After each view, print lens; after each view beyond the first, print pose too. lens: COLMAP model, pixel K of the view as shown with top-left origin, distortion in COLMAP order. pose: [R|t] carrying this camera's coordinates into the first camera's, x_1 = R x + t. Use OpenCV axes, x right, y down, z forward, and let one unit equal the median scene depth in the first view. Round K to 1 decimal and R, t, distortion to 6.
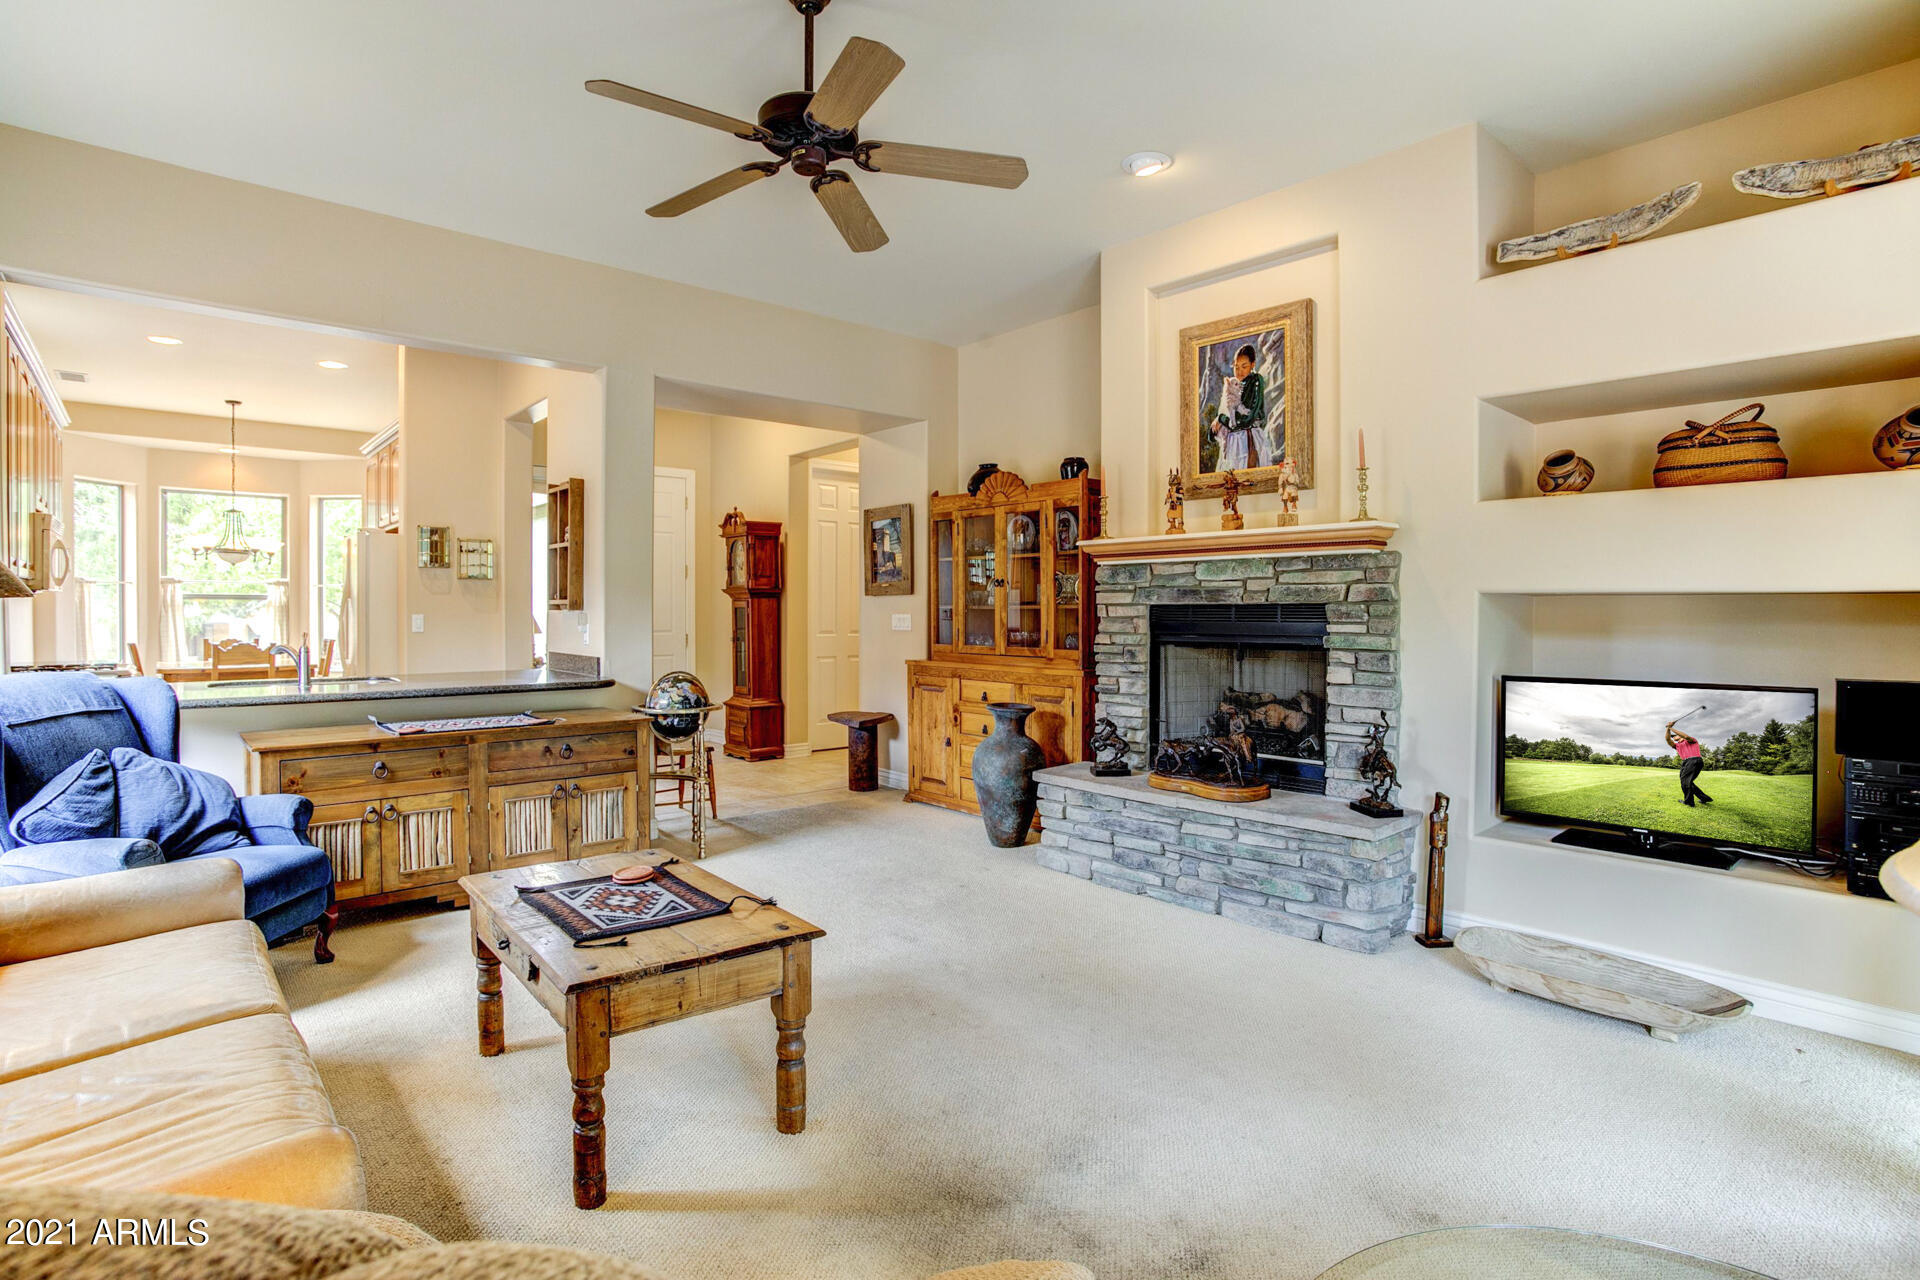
lens RADIAL K [[951.1, 0, 953.7], [0, 951.1, 613.9], [0, 0, 1]] dist [-0.028313, 0.005669]
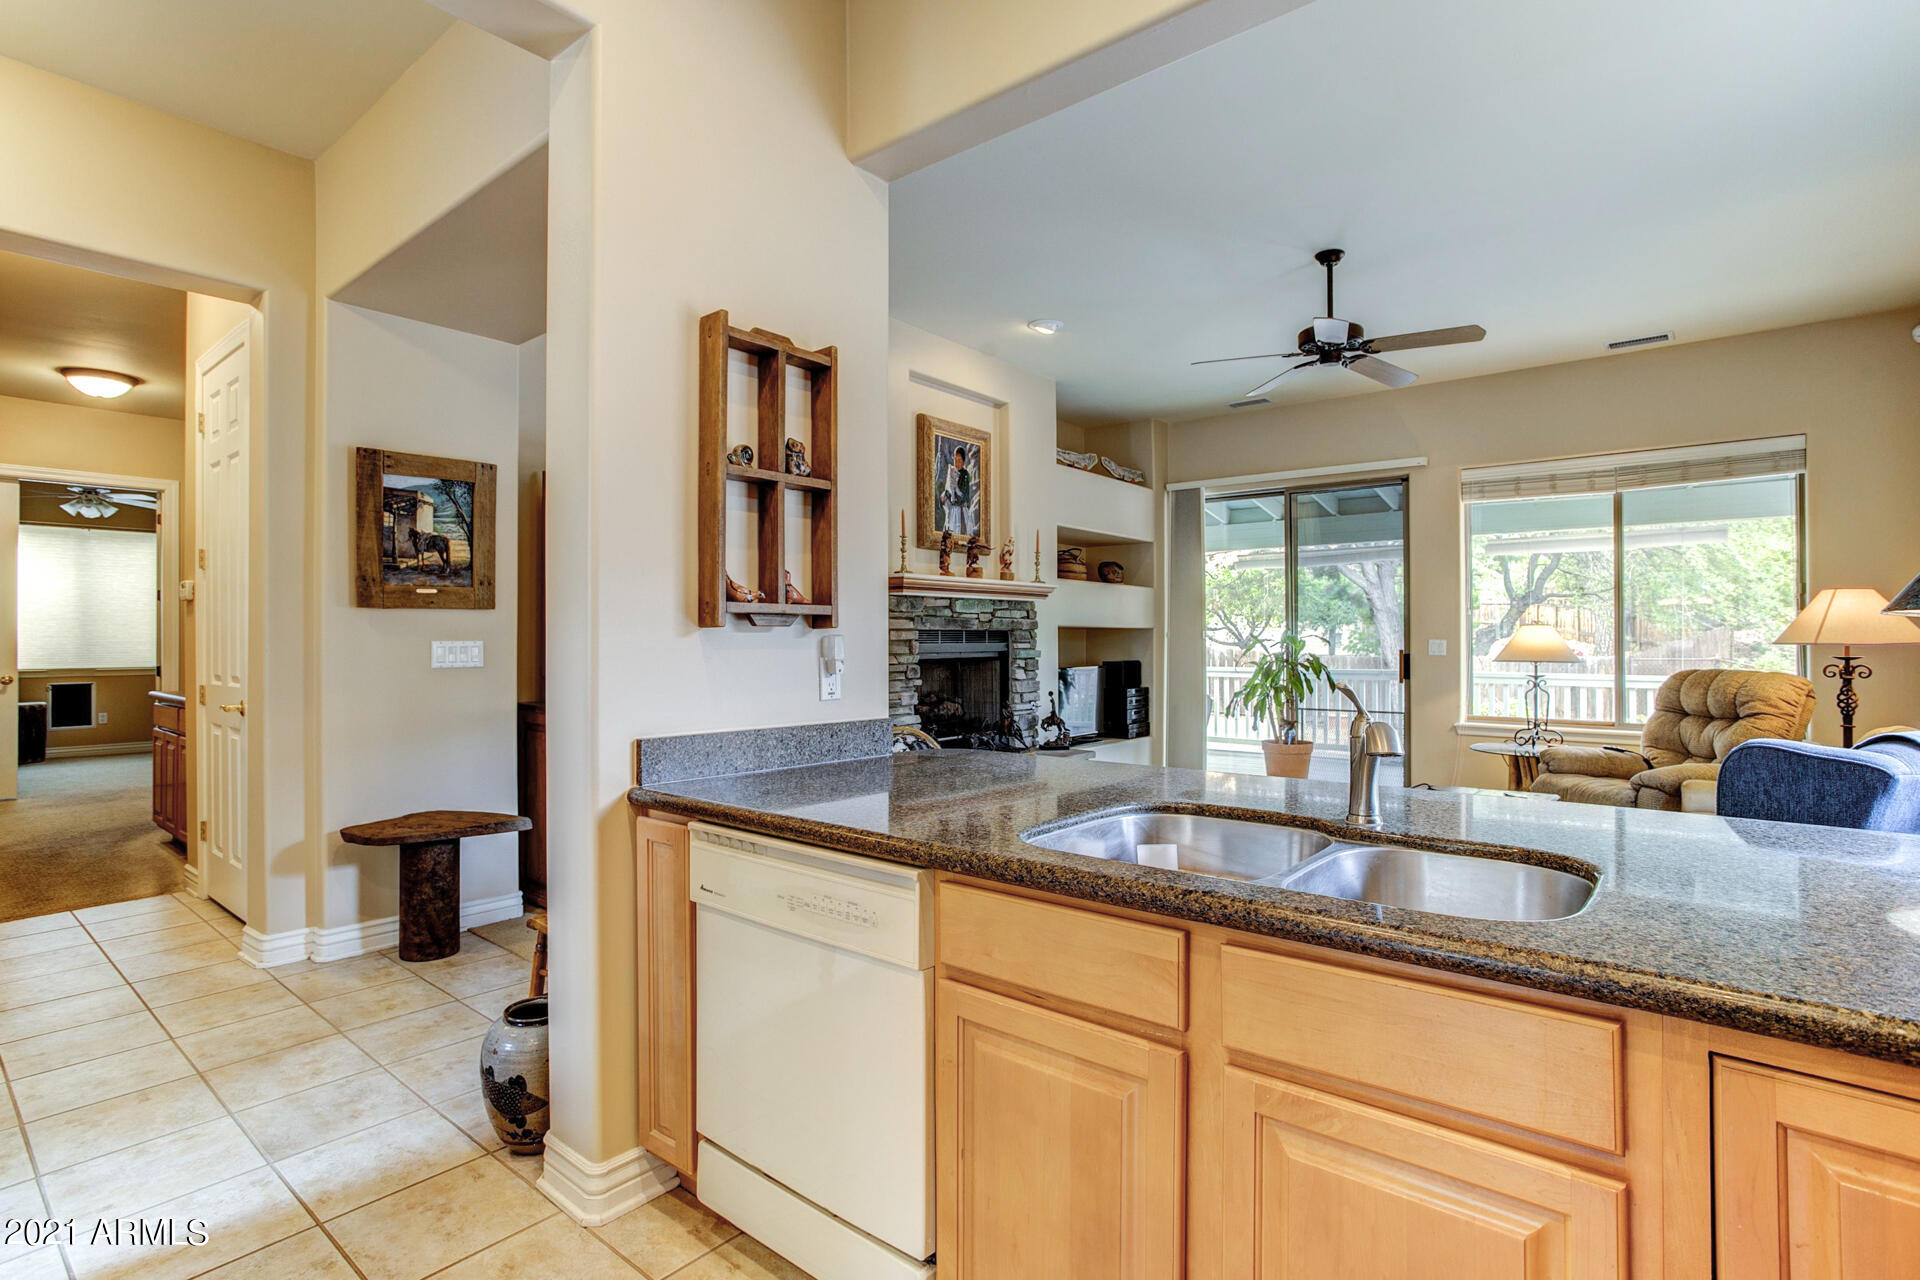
lens RADIAL K [[951.1, 0, 945.6], [0, 951.1, 632.8], [0, 0, 1]] dist [-0.028313, 0.005669]
pose [[-0.142406, 0.007286, 0.989782, -1.096059], [0.008170, 0.999947, -0.006185, 0.001925], [-0.989775, 0.007206, -0.142458, 1.235979]]
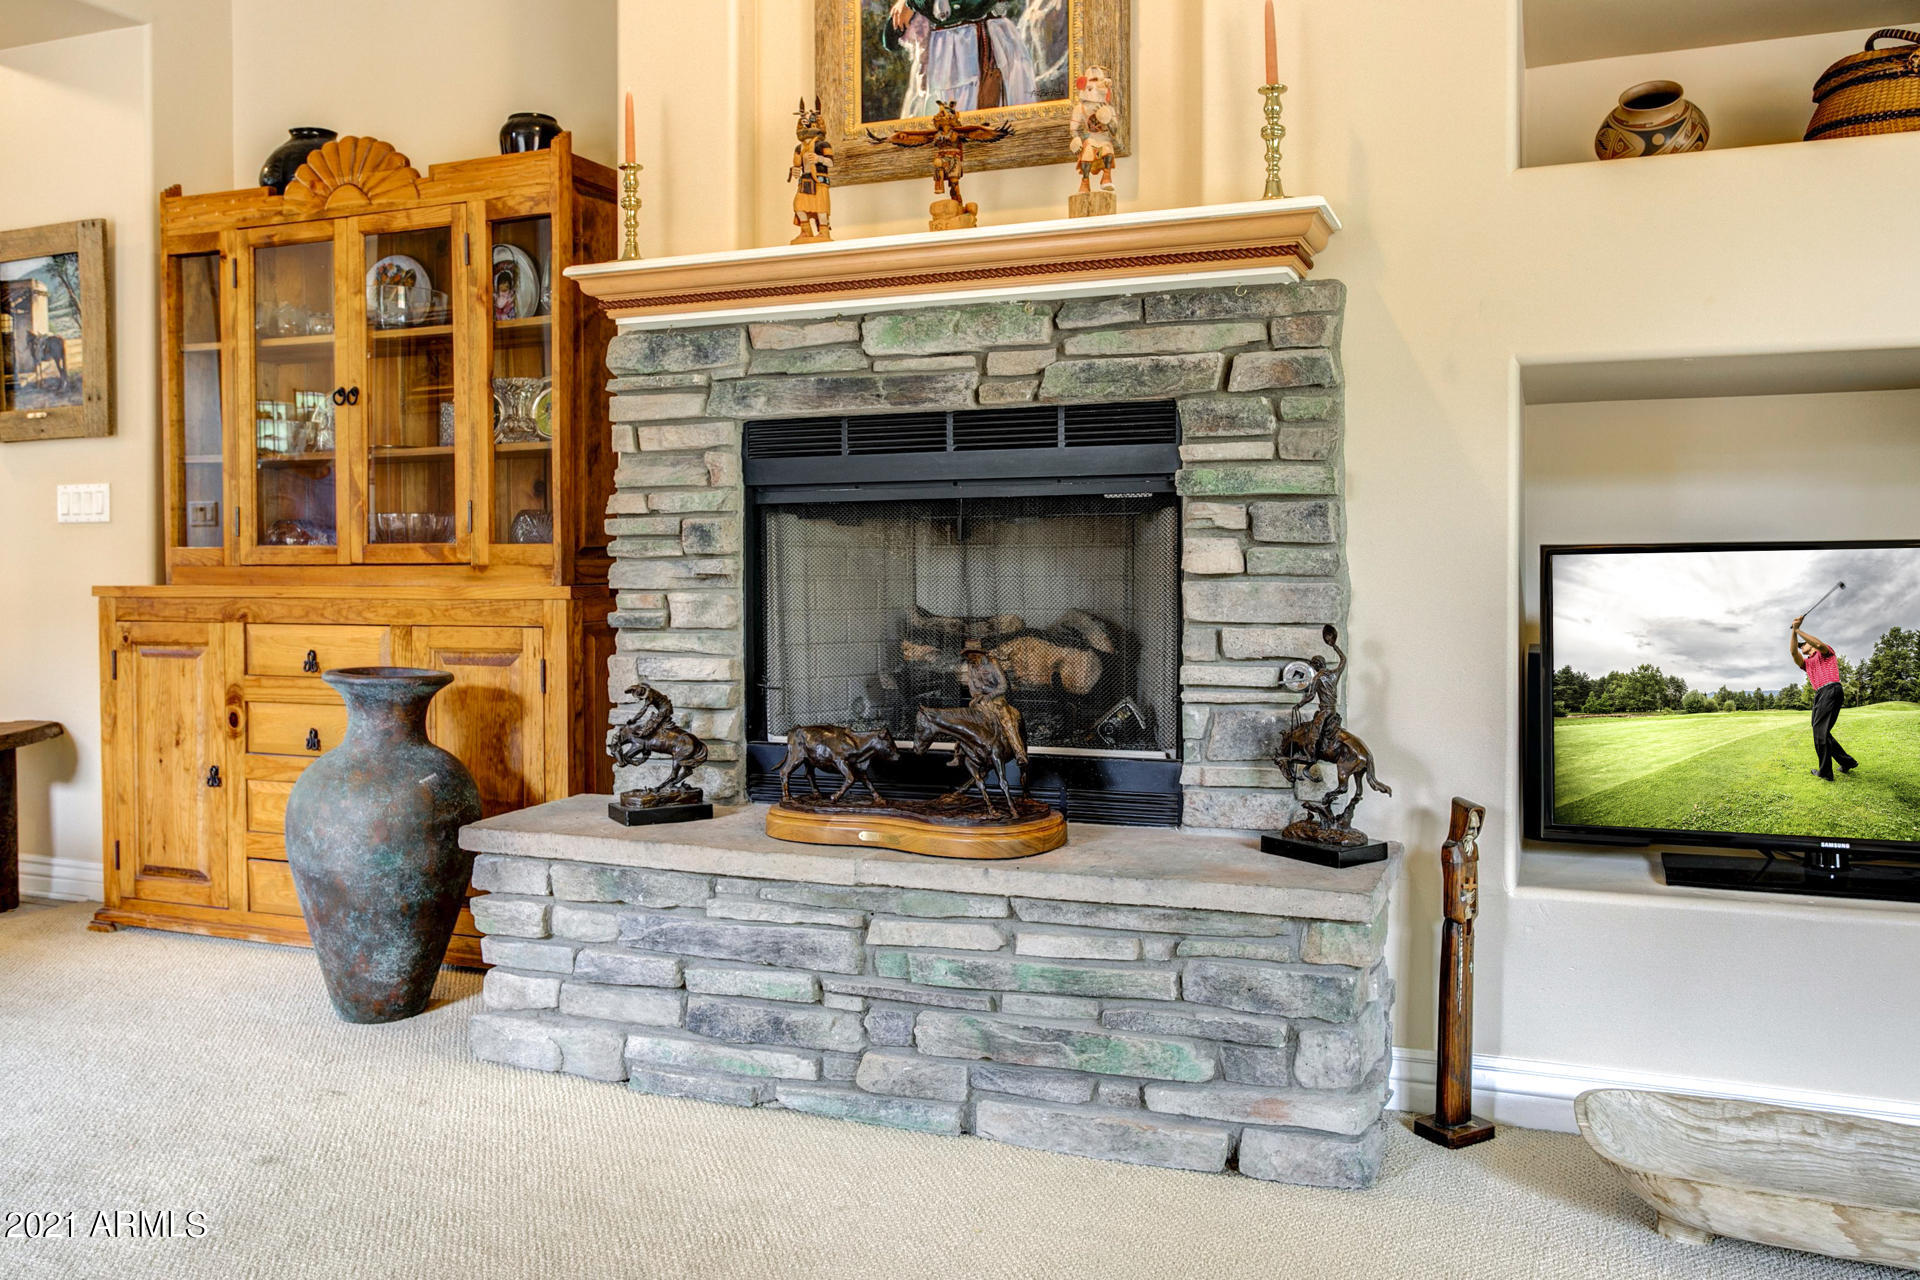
lens RADIAL K [[1396.7, 0, 960.5], [0, 1396.7, 597.3], [0, 0, 1]] dist [-0.005294, 0.011000]
pose [[0.879950, -0.005368, 0.475037, -0.010802], [0.000435, 0.999945, 0.010496, 0.069971], [-0.475067, -0.009029, 0.879903, 0.427072]]
